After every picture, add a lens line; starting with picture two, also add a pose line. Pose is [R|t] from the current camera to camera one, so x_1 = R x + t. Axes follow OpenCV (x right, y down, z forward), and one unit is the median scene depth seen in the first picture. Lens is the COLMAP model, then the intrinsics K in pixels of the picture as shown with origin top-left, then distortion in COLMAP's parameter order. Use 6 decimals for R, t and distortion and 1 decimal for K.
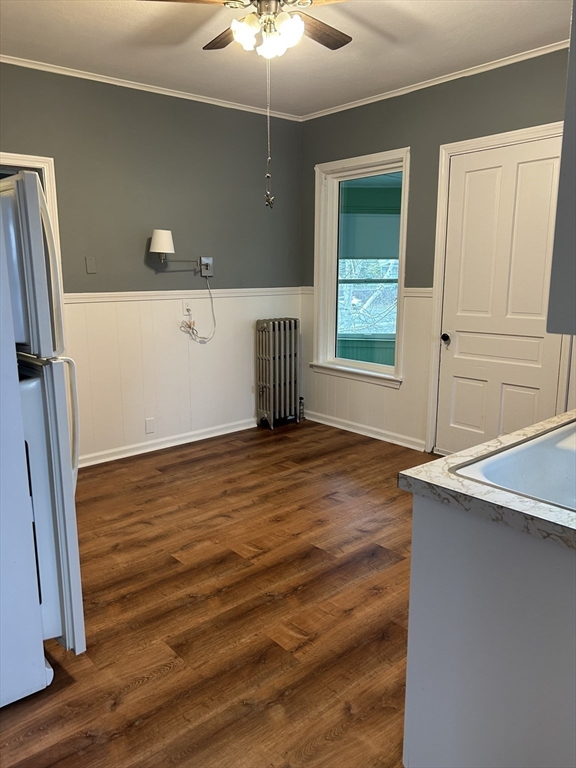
lens RADIAL K [[576.8, 0, 288.0], [0, 576.8, 377.1], [0, 0, 1]] dist [0.069674, -0.053718]
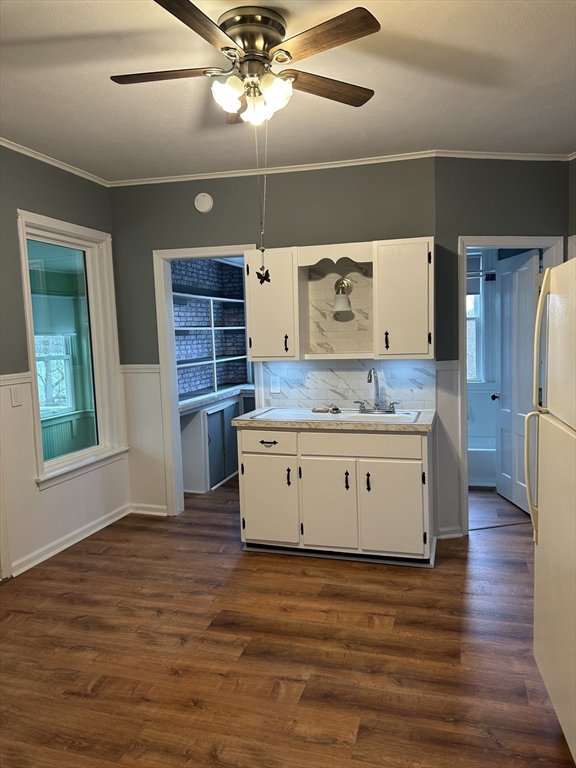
lens RADIAL K [[576.8, 0, 292.6], [0, 576.8, 384.4], [0, 0, 1]] dist [0.069674, -0.053718]
pose [[-0.544530, -0.054139, 0.836992, -0.684545], [0.180419, 0.966993, 0.179924, -0.242137], [-0.819107, 0.248984, -0.516789, 1.228401]]
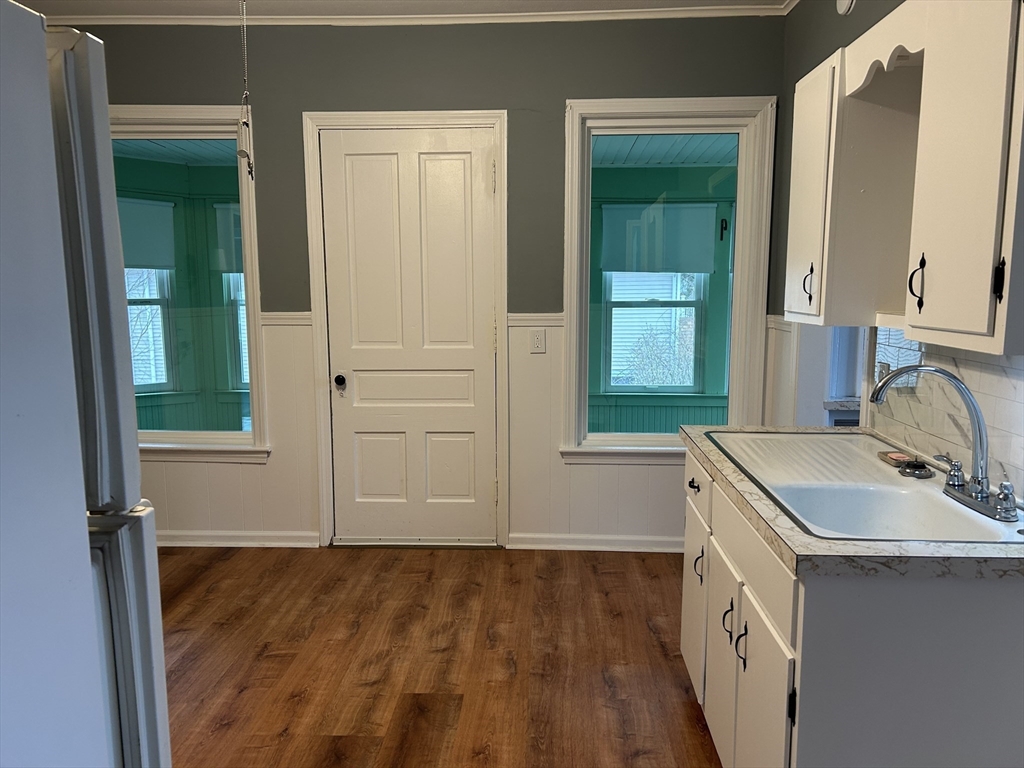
lens RADIAL K [[769.0, 0, 509.0], [0, 769.0, 394.4], [0, 0, 1]] dist [0.069674, -0.053718]
pose [[0.689051, -0.102728, 0.717395, -0.358299], [0.133152, 0.990996, 0.014015, -0.048977], [-0.712375, 0.085866, 0.696526, 0.252305]]
